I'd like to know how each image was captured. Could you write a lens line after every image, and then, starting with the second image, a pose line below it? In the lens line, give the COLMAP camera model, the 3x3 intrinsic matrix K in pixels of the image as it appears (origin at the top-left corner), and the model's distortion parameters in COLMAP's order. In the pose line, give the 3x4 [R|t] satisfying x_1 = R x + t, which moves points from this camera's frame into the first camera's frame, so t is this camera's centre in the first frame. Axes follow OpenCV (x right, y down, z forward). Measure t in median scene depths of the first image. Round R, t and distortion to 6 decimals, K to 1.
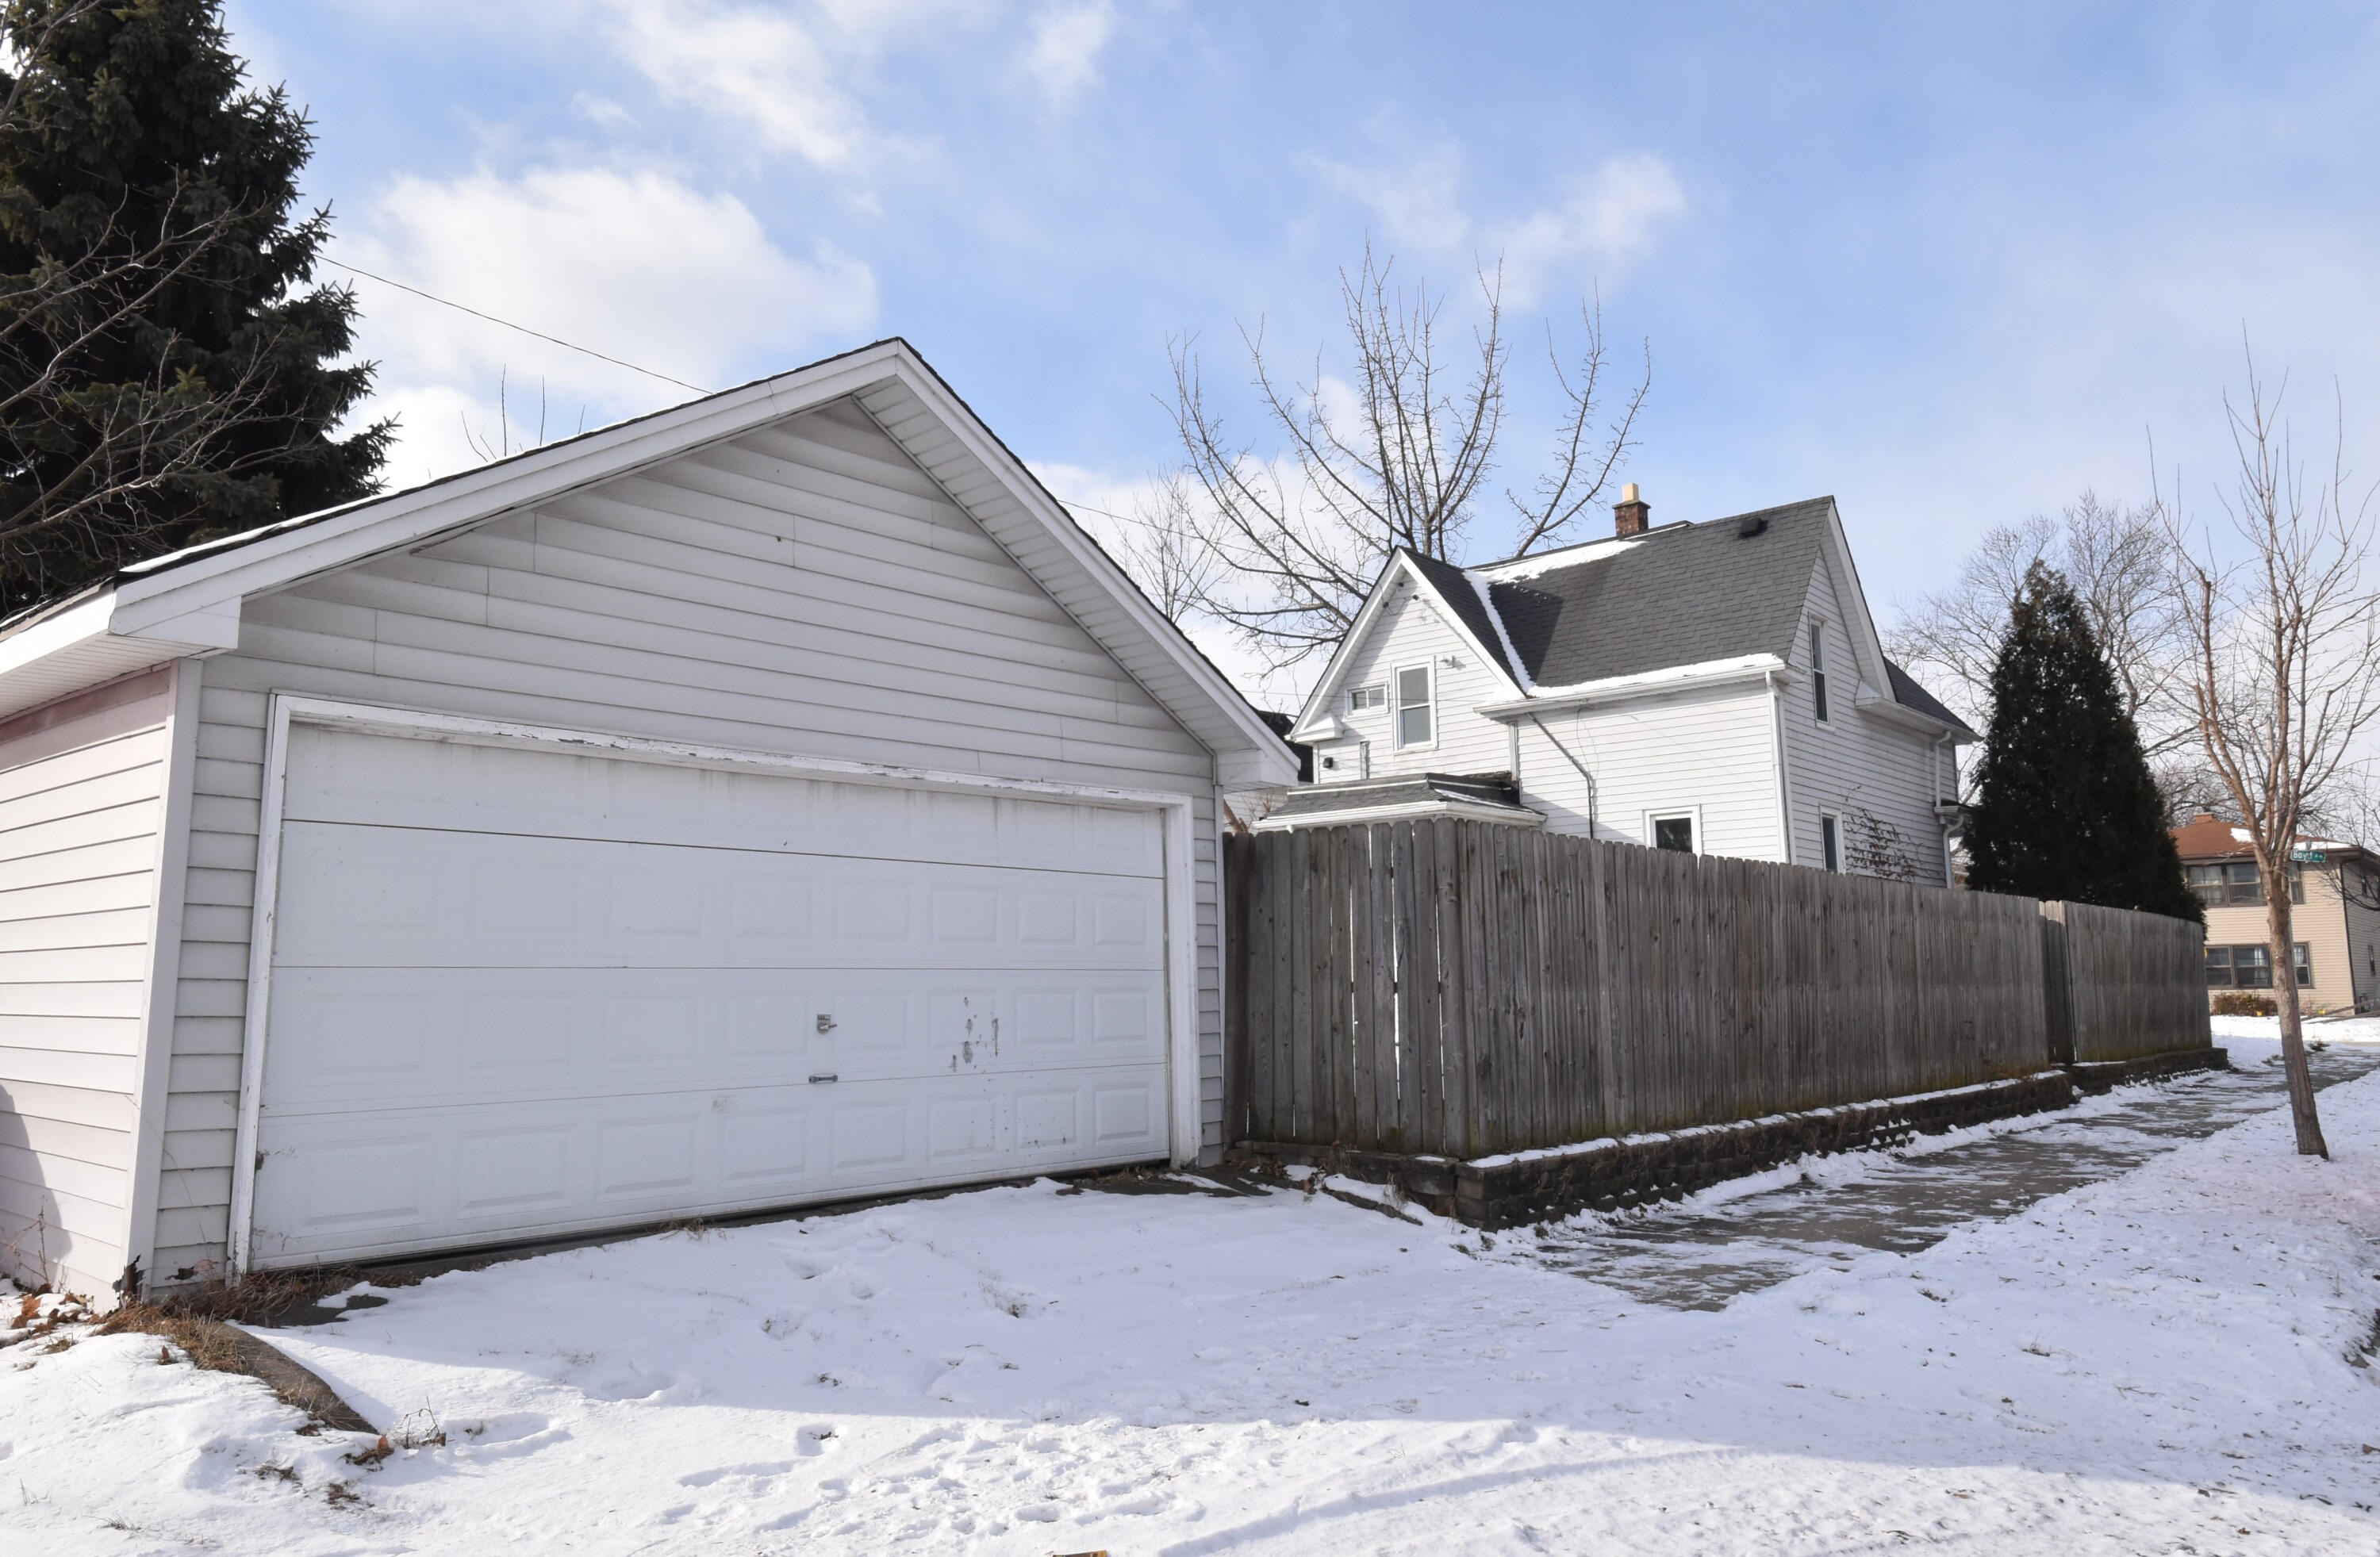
lens RADIAL K [[1617.9, 0, 1190.0], [0, 1617.9, 778.5], [0, 0, 1]] dist [0.160091, 0.000630]
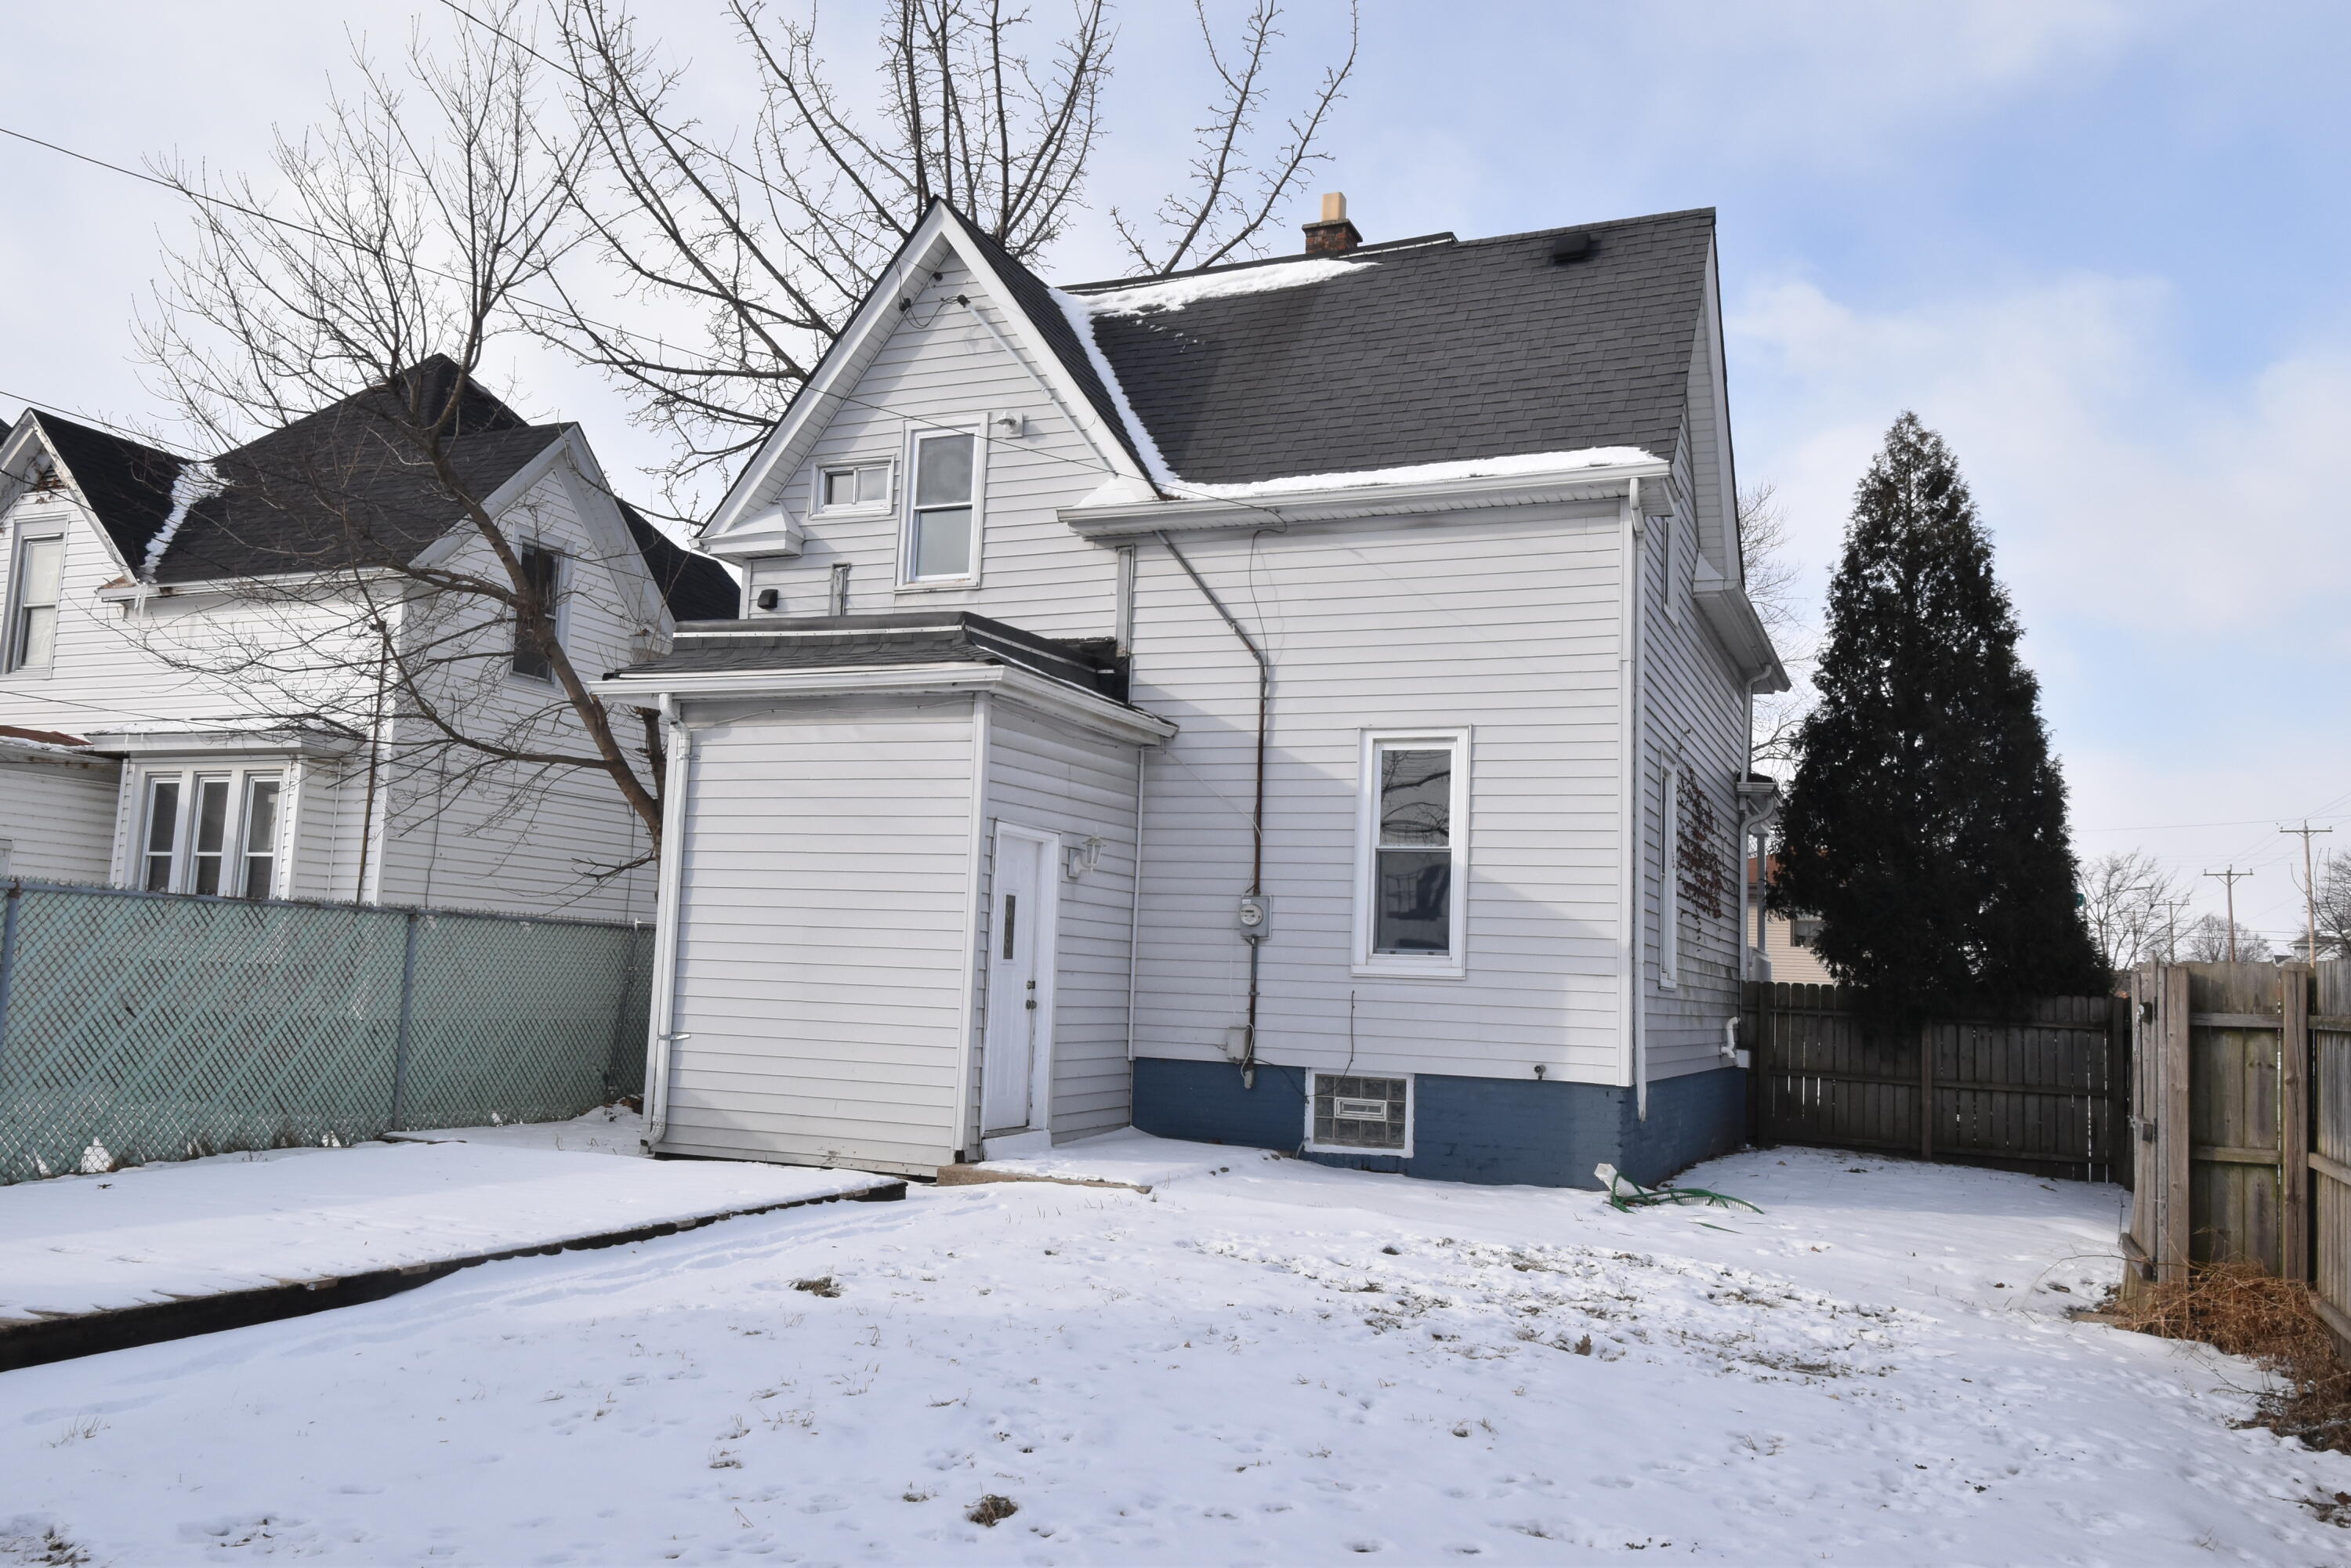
lens RADIAL K [[1780.9, 0, 1179.6], [0, 1780.9, 785.7], [0, 0, 1]] dist [0.073042, -0.072400]
pose [[0.949988, 0.093870, 0.297845, 0.047111], [-0.101688, 0.994757, 0.010826, 0.032750], [-0.295267, -0.040572, 0.954553, 0.419823]]
